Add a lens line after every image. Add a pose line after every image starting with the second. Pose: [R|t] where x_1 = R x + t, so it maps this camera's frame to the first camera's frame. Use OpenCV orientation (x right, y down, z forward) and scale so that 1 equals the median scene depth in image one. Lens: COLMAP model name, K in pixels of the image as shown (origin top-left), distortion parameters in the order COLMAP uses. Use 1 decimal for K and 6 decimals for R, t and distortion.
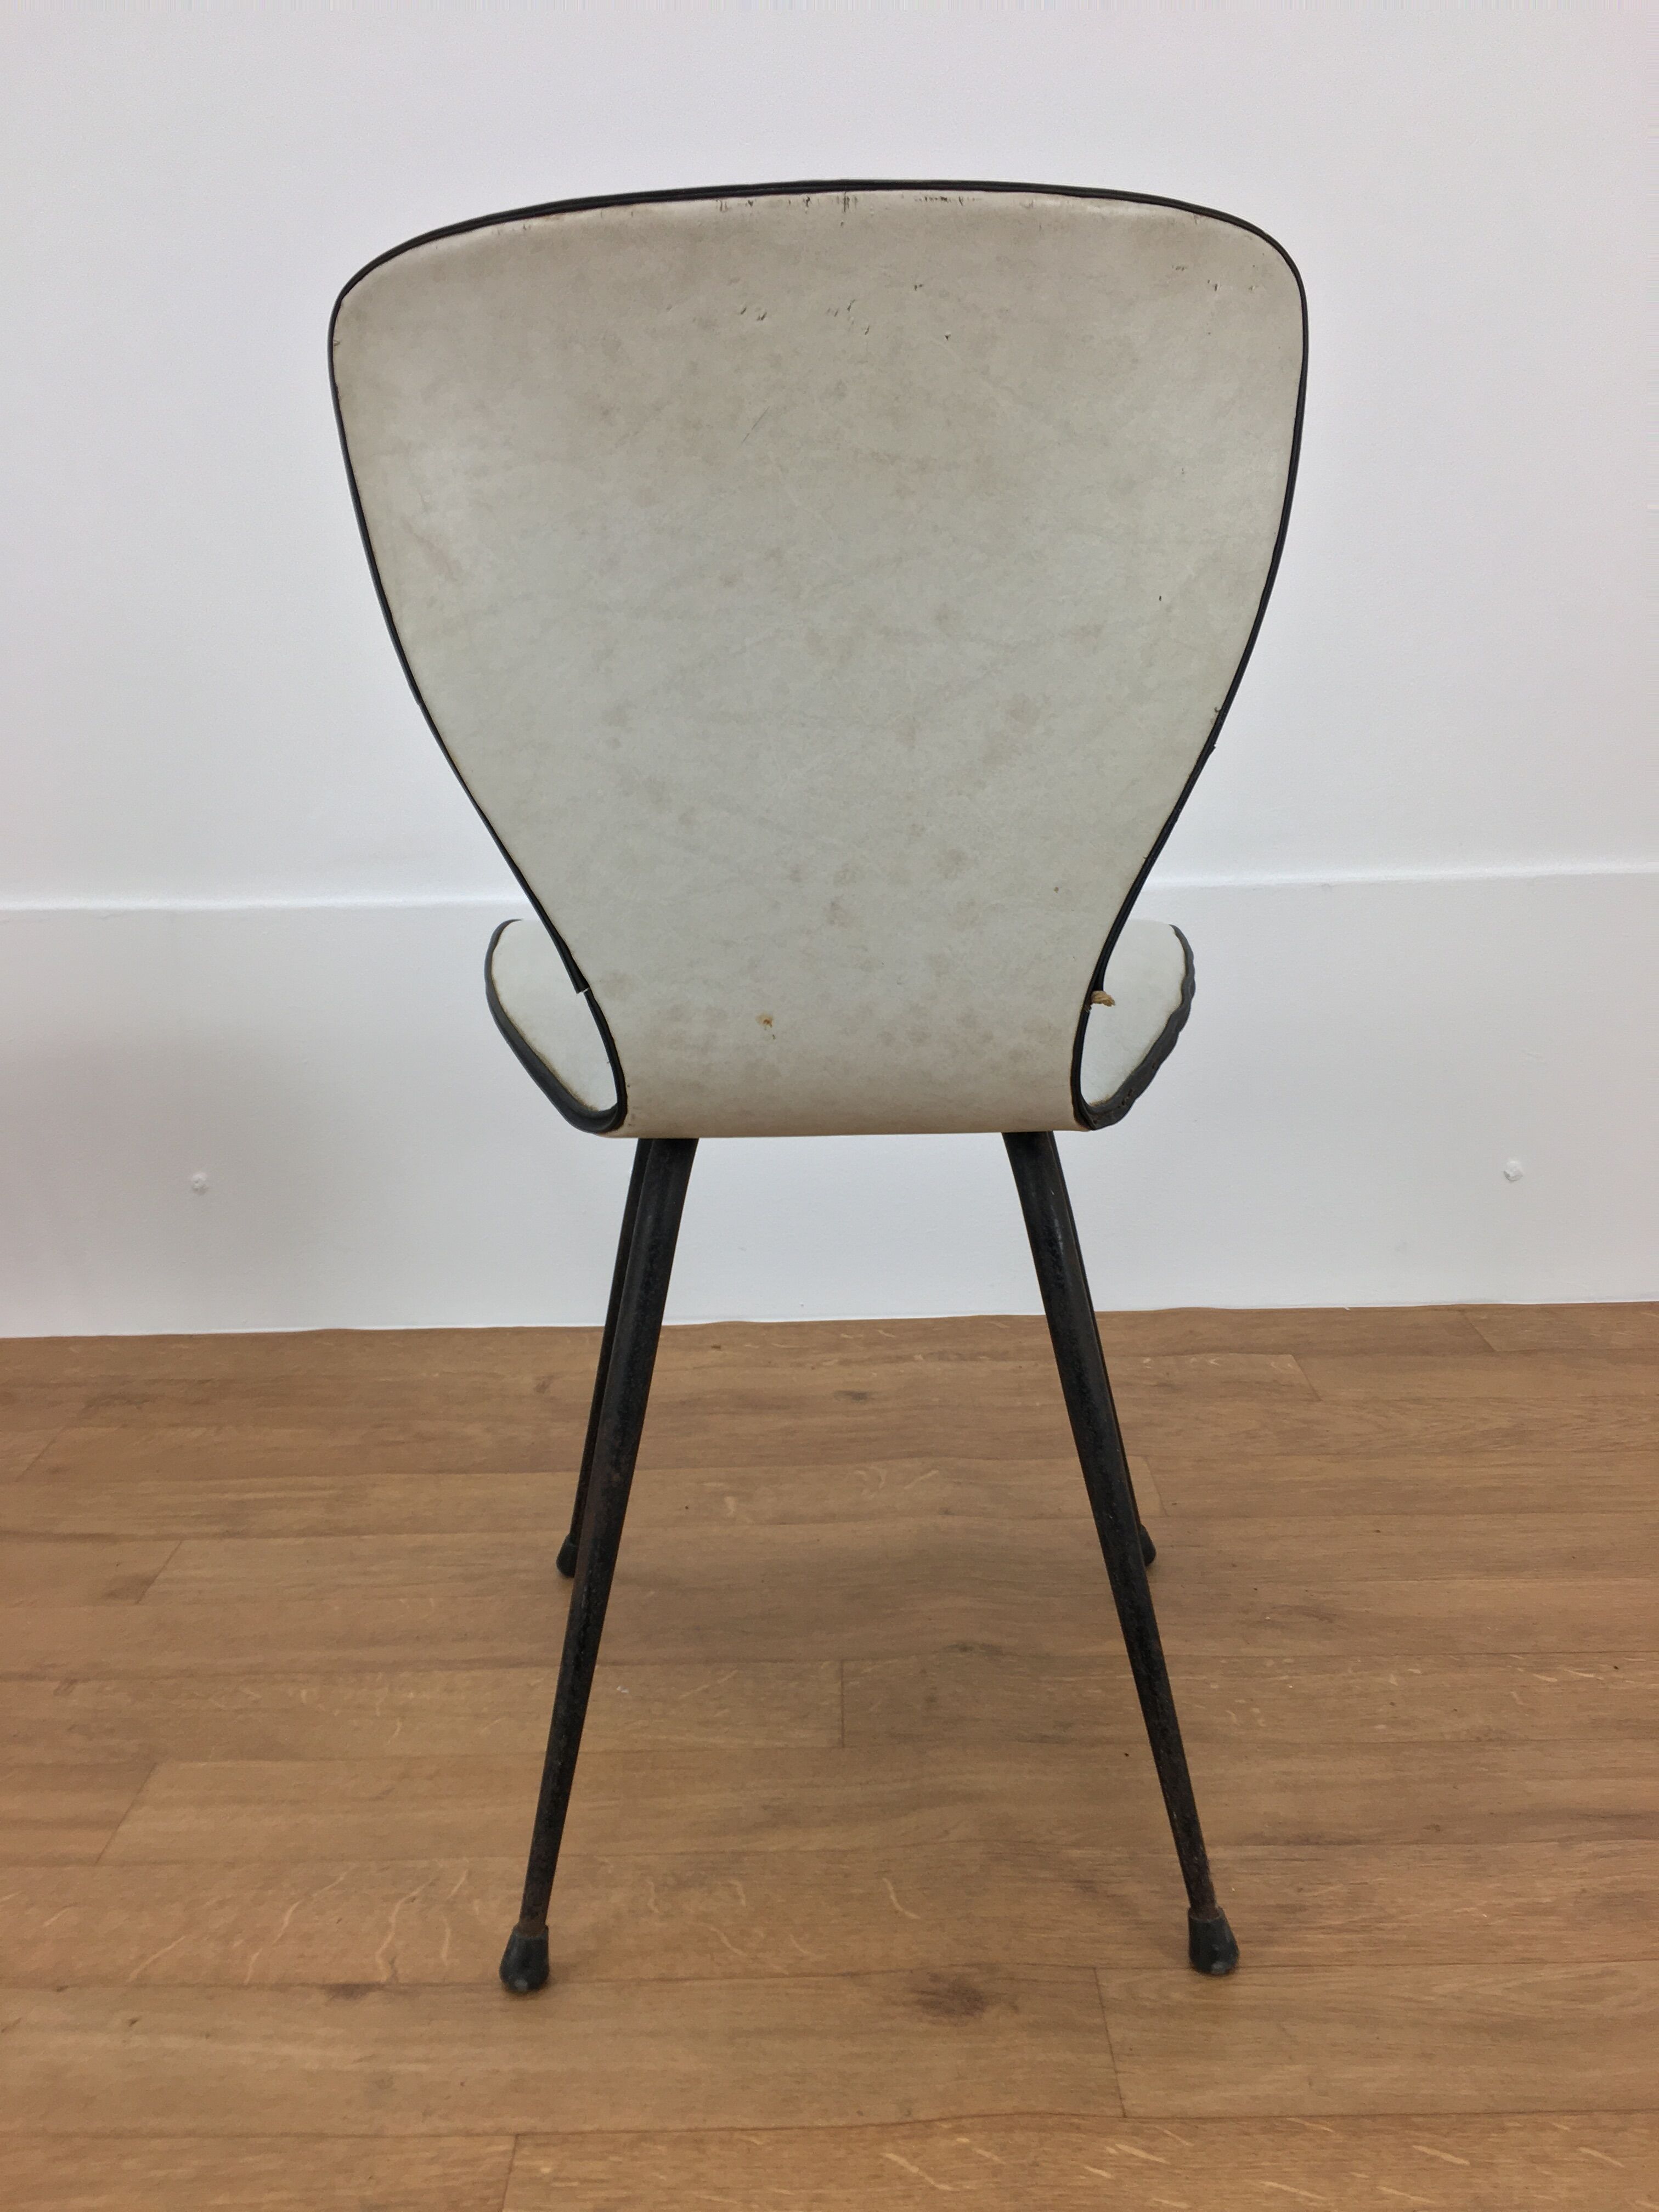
lens RADIAL K [[1873.3, 0, 820.9], [0, 1873.3, 1106.3], [0, 0, 1]] dist [0.073802, -0.124662]
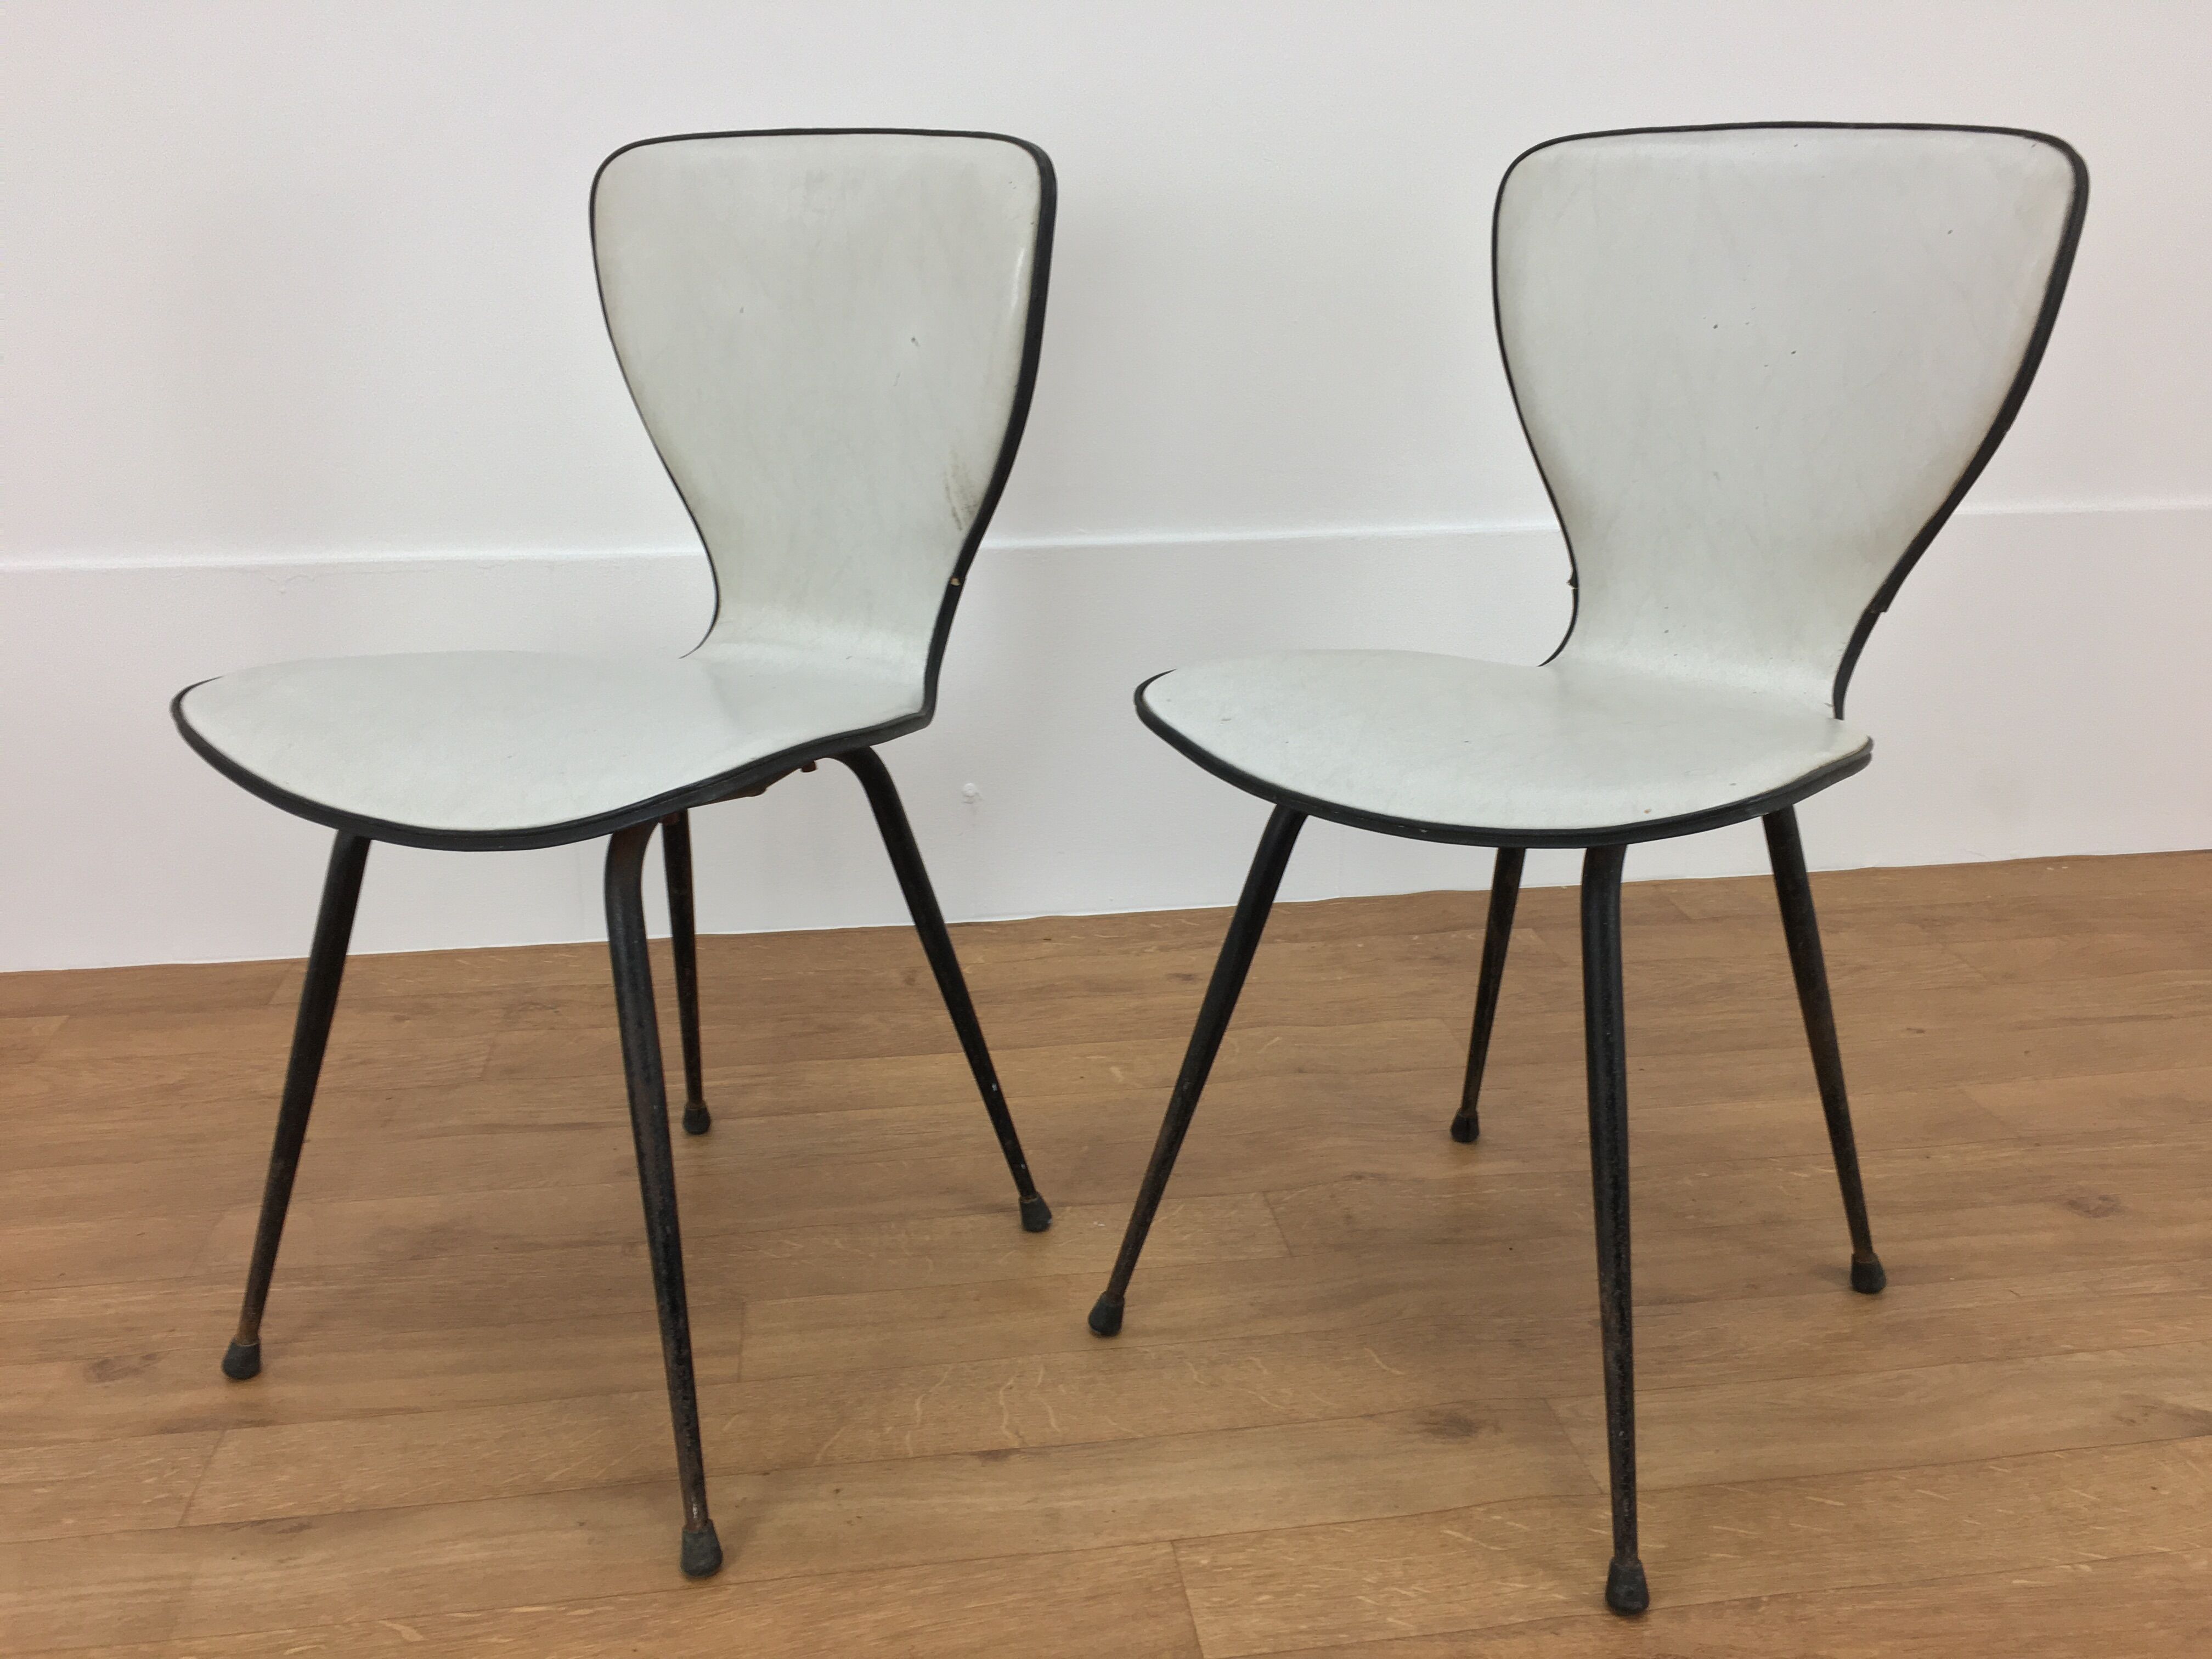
lens RADIAL K [[1873.3, 0, 1099.7], [0, 1873.3, 835.1], [0, 0, 1]] dist [0.073802, -0.124662]
pose [[0.988992, -0.028601, 0.145179, -0.279350], [0.015825, 0.995959, 0.088404, -0.053712], [-0.147120, -0.085134, 0.985448, -0.193181]]
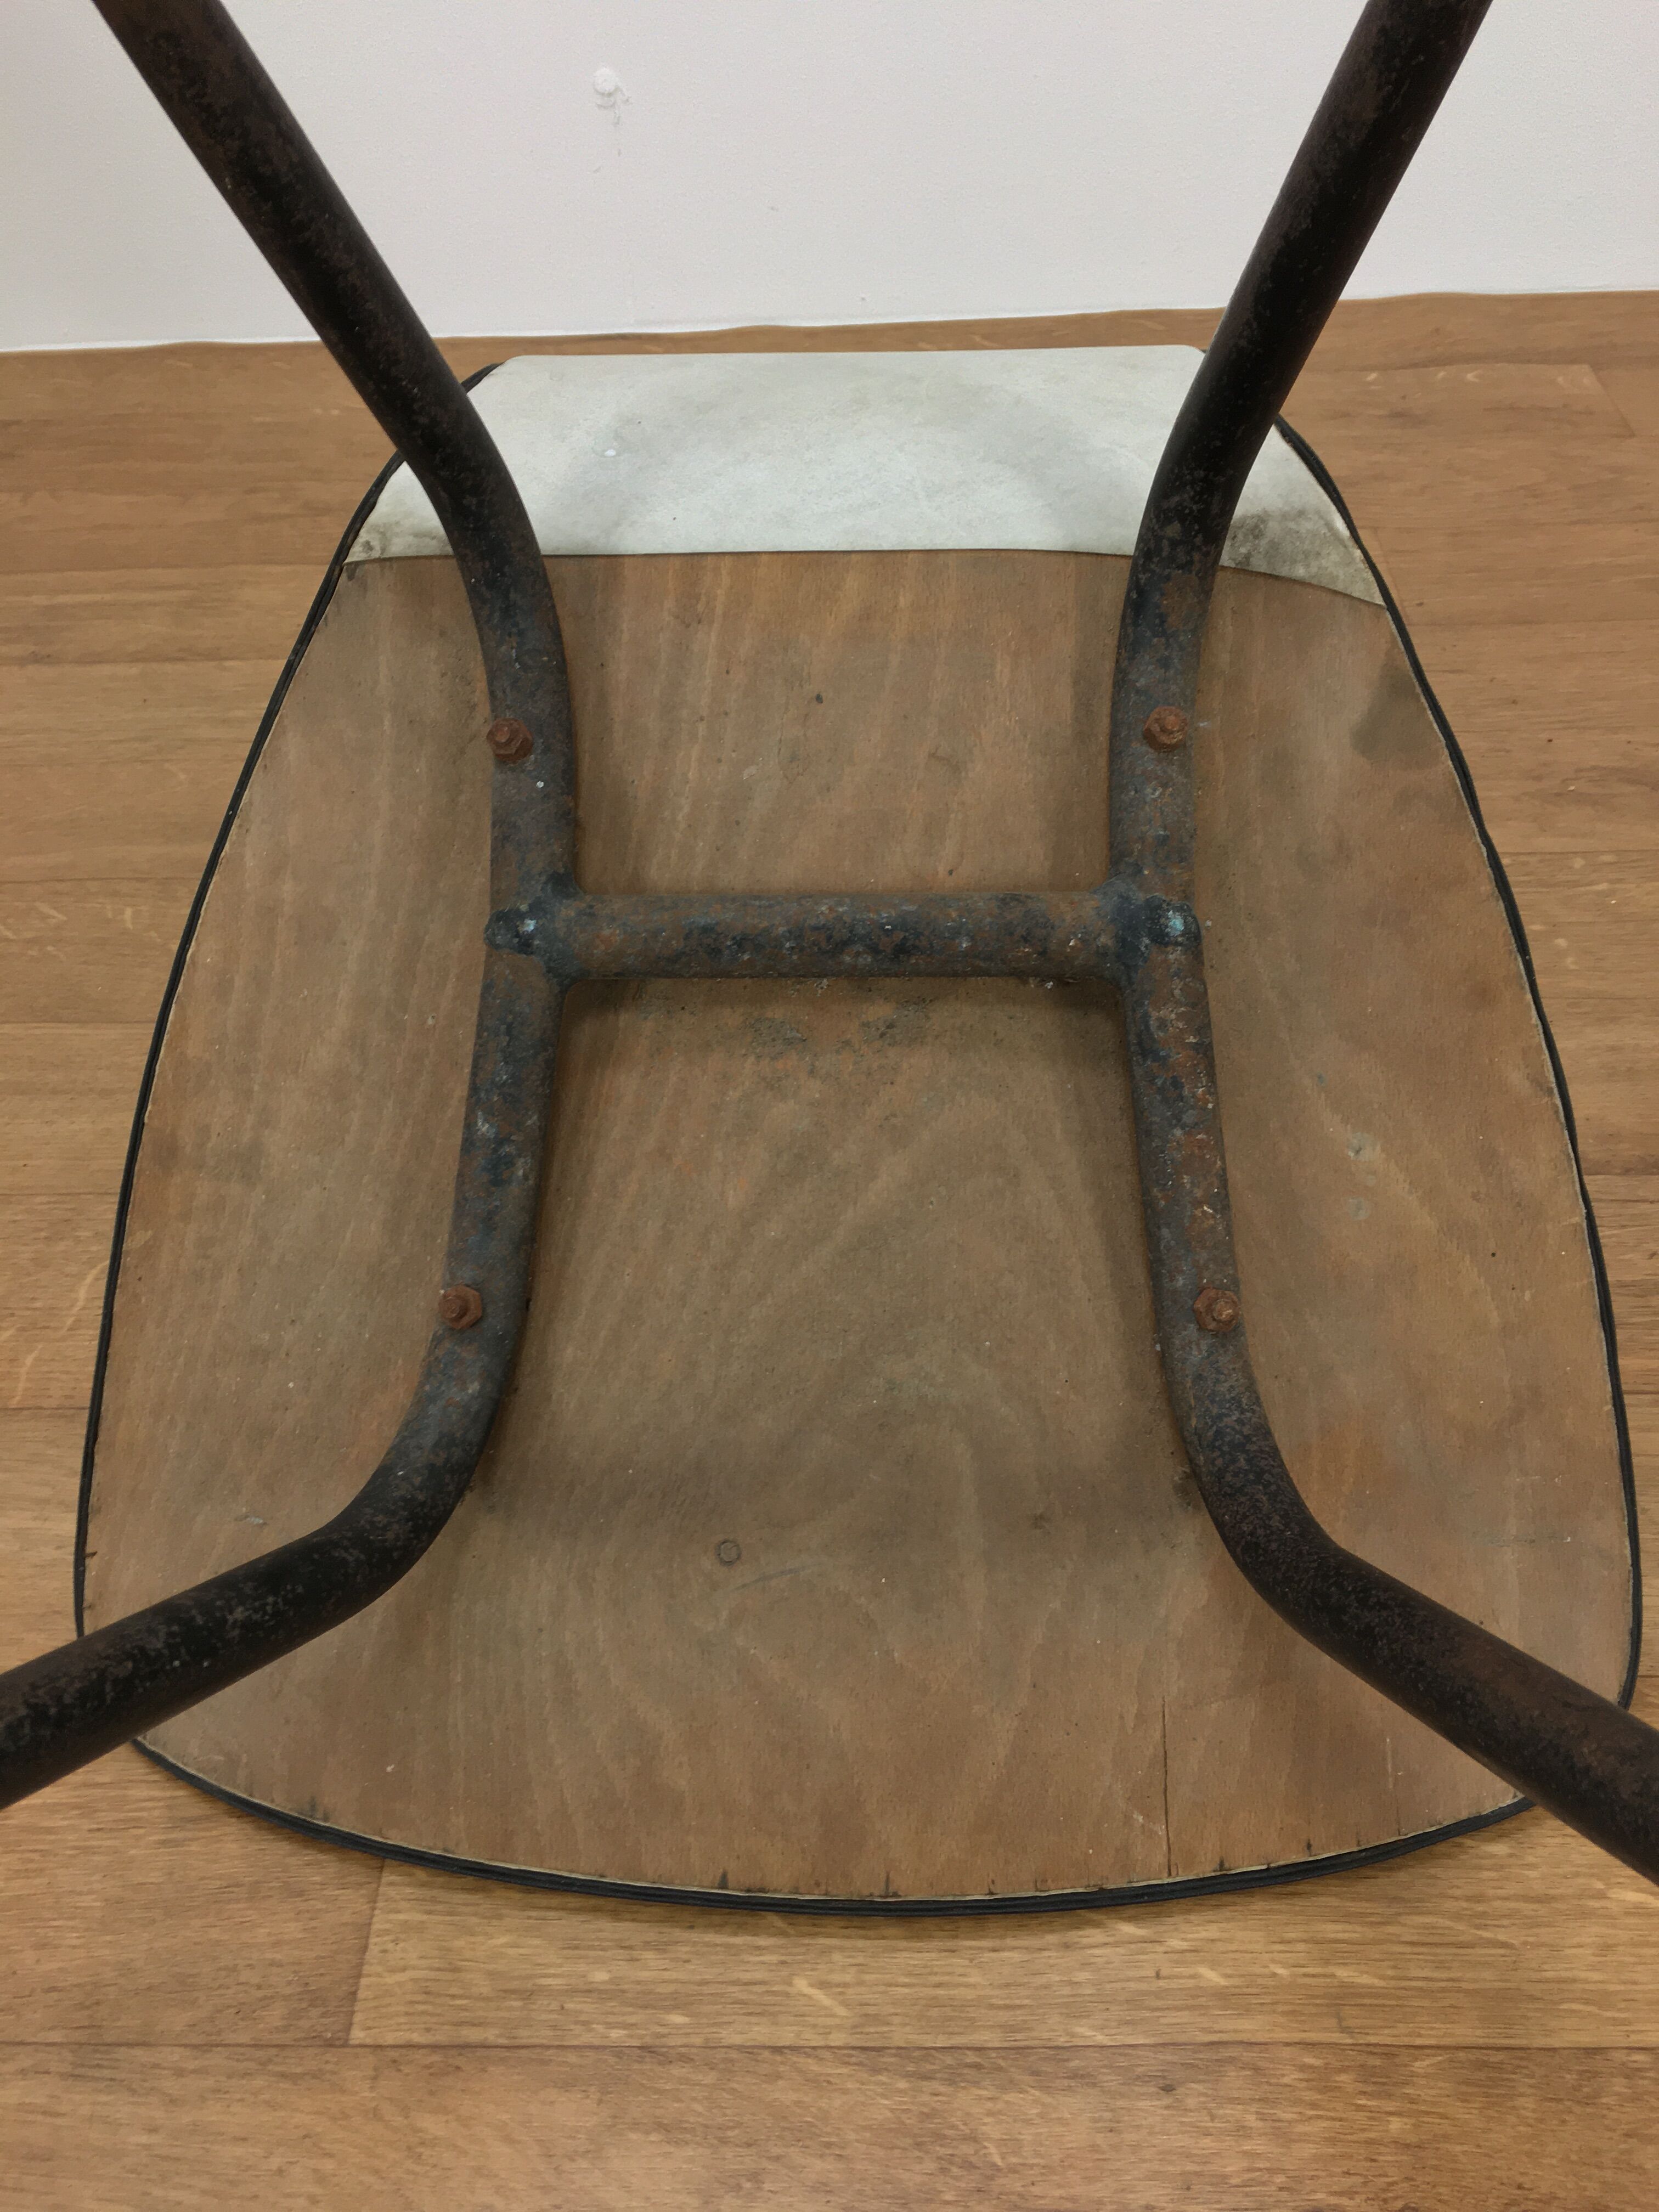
lens RADIAL K [[1873.3, 0, 824.7], [0, 1873.3, 1110.9], [0, 0, 1]] dist [0.073802, -0.124662]
pose [[0.999534, -0.000243, -0.030528, -0.004294], [0.014872, 0.877163, 0.479963, 0.052893], [0.026662, -0.480193, 0.876757, 0.387248]]
